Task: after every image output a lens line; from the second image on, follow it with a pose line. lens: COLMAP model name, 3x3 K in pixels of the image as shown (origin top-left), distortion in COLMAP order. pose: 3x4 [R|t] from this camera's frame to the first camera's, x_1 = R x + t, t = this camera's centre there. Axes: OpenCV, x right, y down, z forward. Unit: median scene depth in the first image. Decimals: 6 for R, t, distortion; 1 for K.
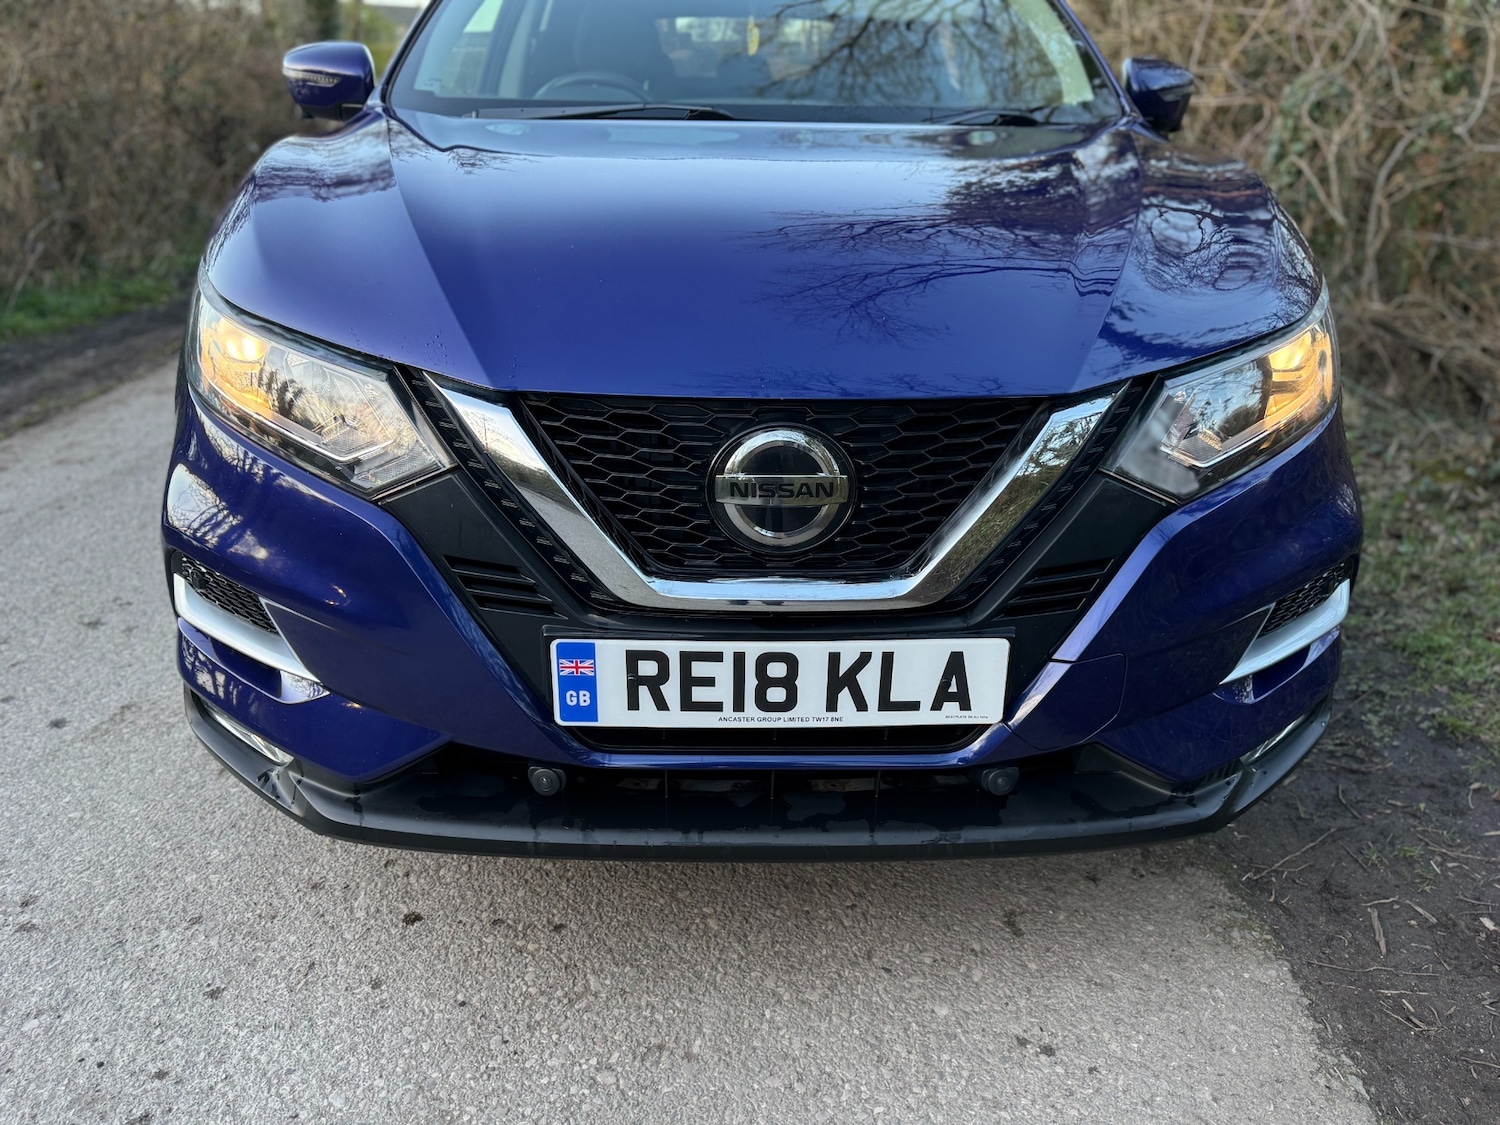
lens RADIAL K [[1125.0, 0, 755.6], [0, 1125.0, 595.5], [0, 0, 1]] dist [0.023435, -0.024335]
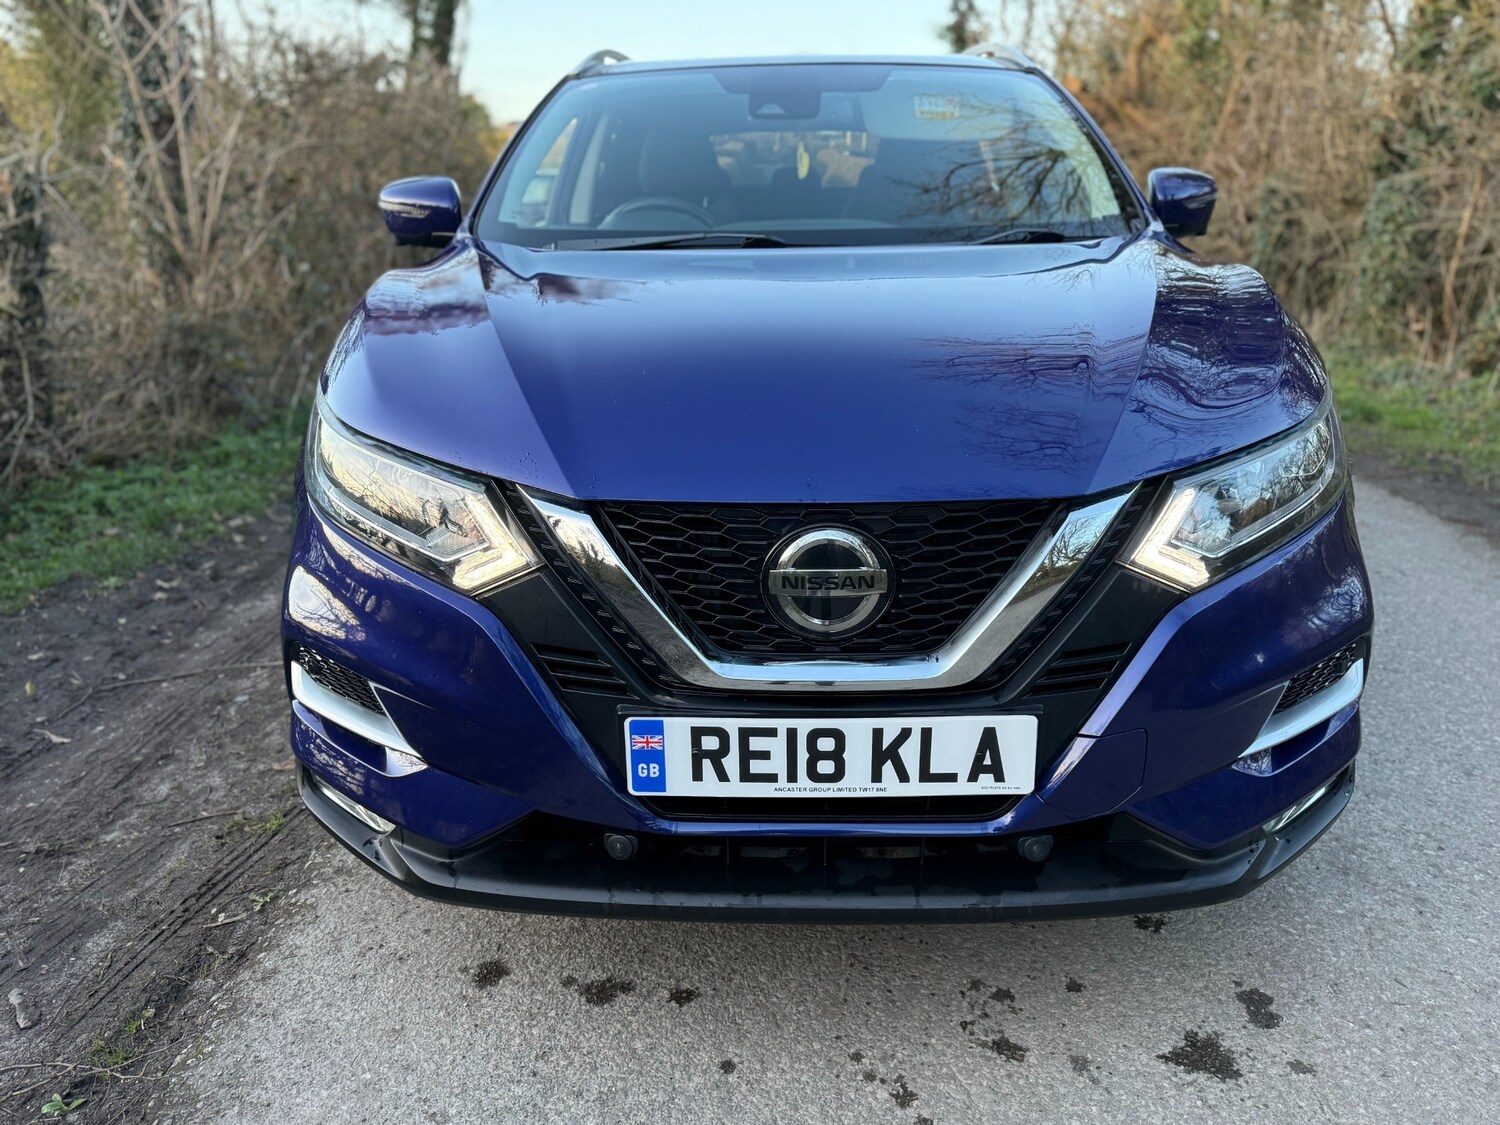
lens RADIAL K [[1145.6, 0, 750.0], [0, 1145.6, 562.5], [0, 0, 1]] dist [0.047090, -0.005852]
pose [[0.998299, -0.012036, -0.057054, 0.010701], [0.006513, 0.995358, -0.096026, -0.004199], [0.057945, 0.095491, 0.993742, -0.145521]]
